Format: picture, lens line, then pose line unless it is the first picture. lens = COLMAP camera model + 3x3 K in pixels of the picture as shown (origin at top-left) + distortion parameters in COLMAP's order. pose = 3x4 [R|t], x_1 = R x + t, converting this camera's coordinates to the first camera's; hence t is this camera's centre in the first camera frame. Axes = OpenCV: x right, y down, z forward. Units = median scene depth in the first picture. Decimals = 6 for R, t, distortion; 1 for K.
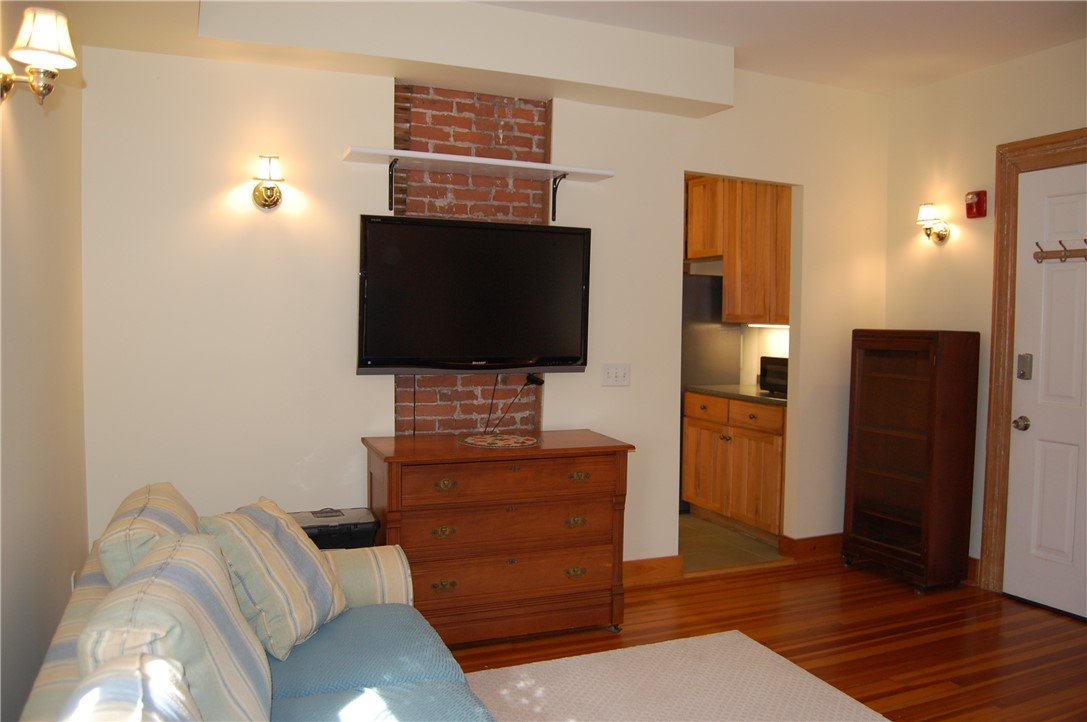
lens RADIAL K [[861.6, 0, 552.5], [0, 861.6, 359.0], [0, 0, 1]] dist [-0.091210, 0.035460]
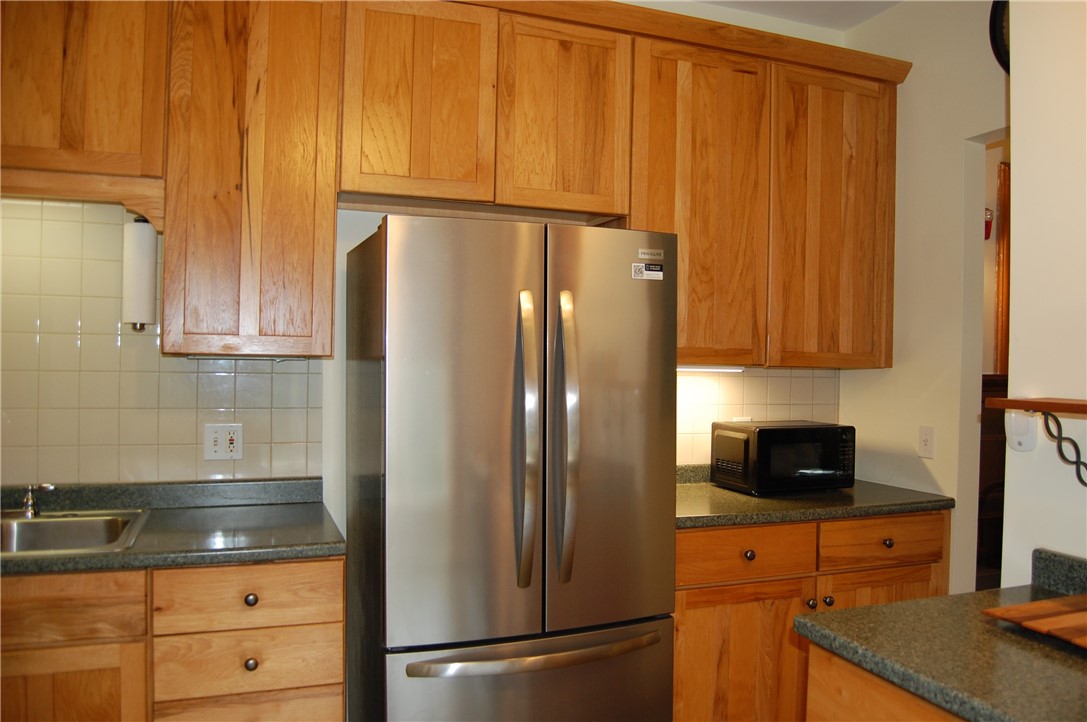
lens RADIAL K [[861.6, 0, 544.2], [0, 861.6, 361.8], [0, 0, 1]] dist [-0.091210, 0.035460]
pose [[0.042620, -0.012408, 0.999014, -0.389927], [0.031970, 0.999428, 0.011049, -0.075301], [-0.998580, 0.031468, 0.042992, 1.541647]]
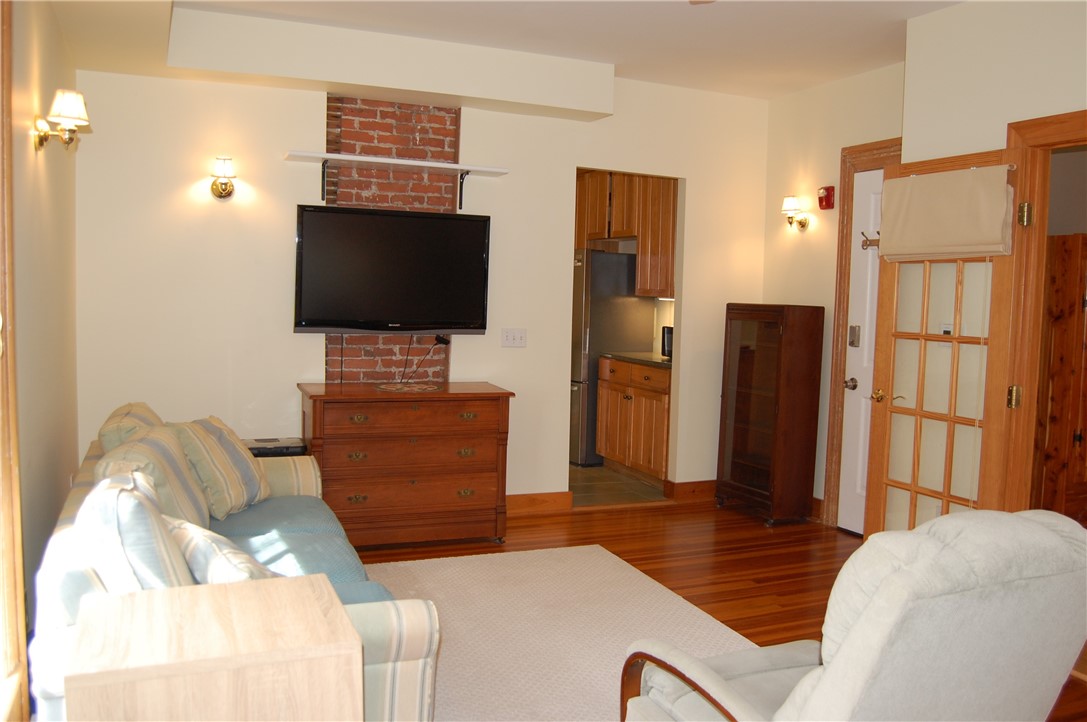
lens RADIAL K [[911.6, 0, 537.6], [0, 911.6, 361.2], [0, 0, 1]] dist [-0.075944, 0.002058]
pose [[0.999853, 0.015626, -0.007076, 0.123775], [-0.015408, 0.999434, 0.029918, 0.013227], [0.007540, -0.029805, 0.999527, -0.287564]]
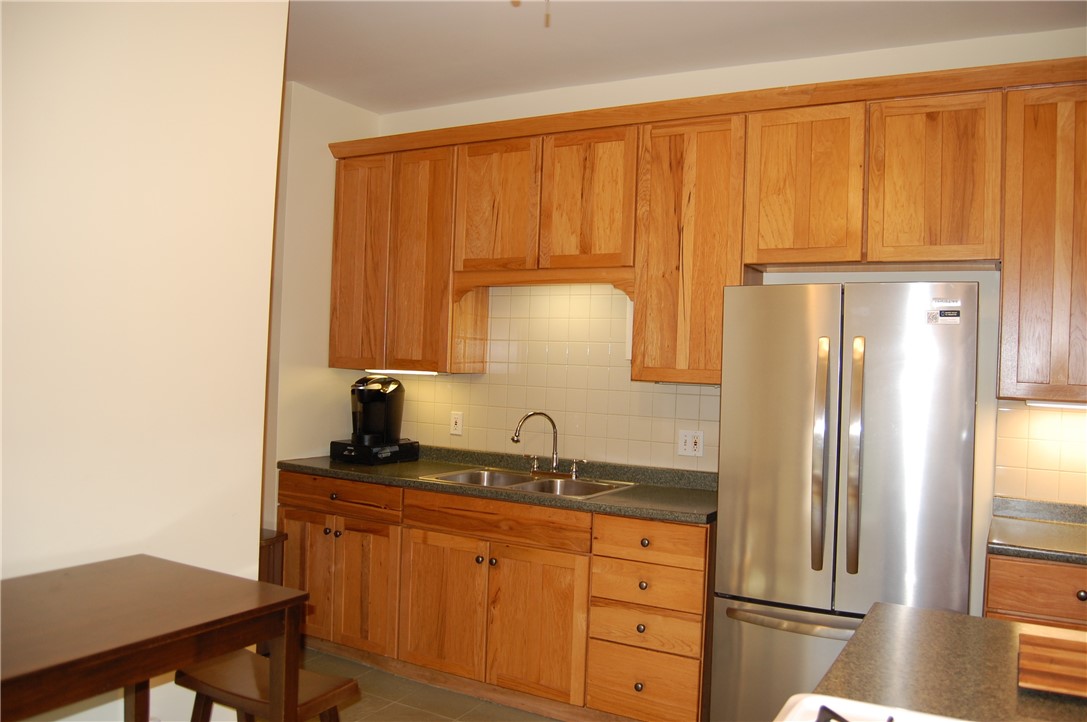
lens RADIAL K [[861.6, 0, 547.6], [0, 861.6, 362.0], [0, 0, 1]] dist [-0.091210, 0.035460]
pose [[0.796612, 0.018728, 0.604201, -0.440801], [0.001853, 0.999440, -0.033422, -0.071983], [-0.604488, 0.027744, 0.796131, 1.166475]]
